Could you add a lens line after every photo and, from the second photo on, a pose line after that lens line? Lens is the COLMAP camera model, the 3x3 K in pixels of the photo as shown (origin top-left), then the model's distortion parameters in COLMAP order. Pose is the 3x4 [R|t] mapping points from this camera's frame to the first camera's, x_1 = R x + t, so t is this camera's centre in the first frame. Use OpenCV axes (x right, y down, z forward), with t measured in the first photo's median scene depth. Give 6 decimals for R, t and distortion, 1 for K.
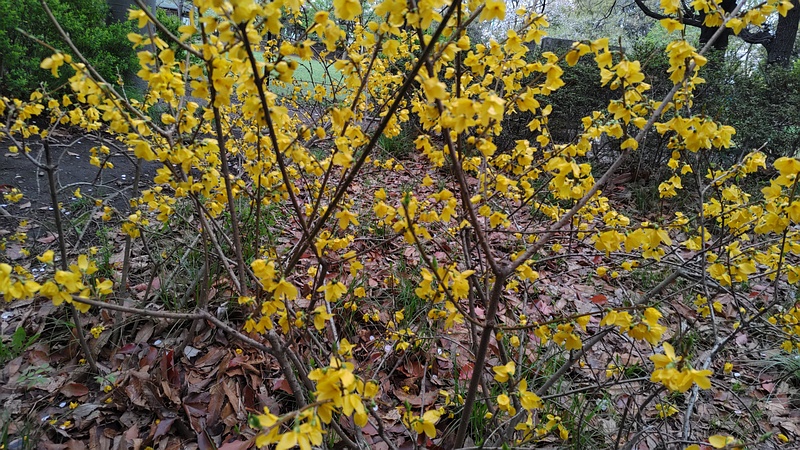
lens RADIAL K [[608.8, 0, 400.0], [0, 608.8, 225.0], [0, 0, 1]] dist [0.006352, 0.003204]
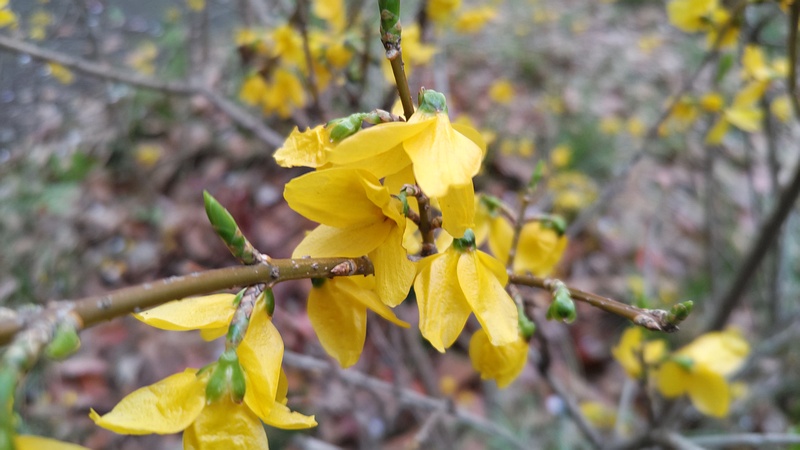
lens RADIAL K [[608.8, 0, 400.0], [0, 608.8, 225.0], [0, 0, 1]] dist [0.006352, 0.003204]
pose [[0.973487, 0.091906, -0.209465, -0.054544], [-0.050091, 0.979158, 0.196824, 0.216205], [0.223189, -0.181113, 0.957802, 0.750375]]
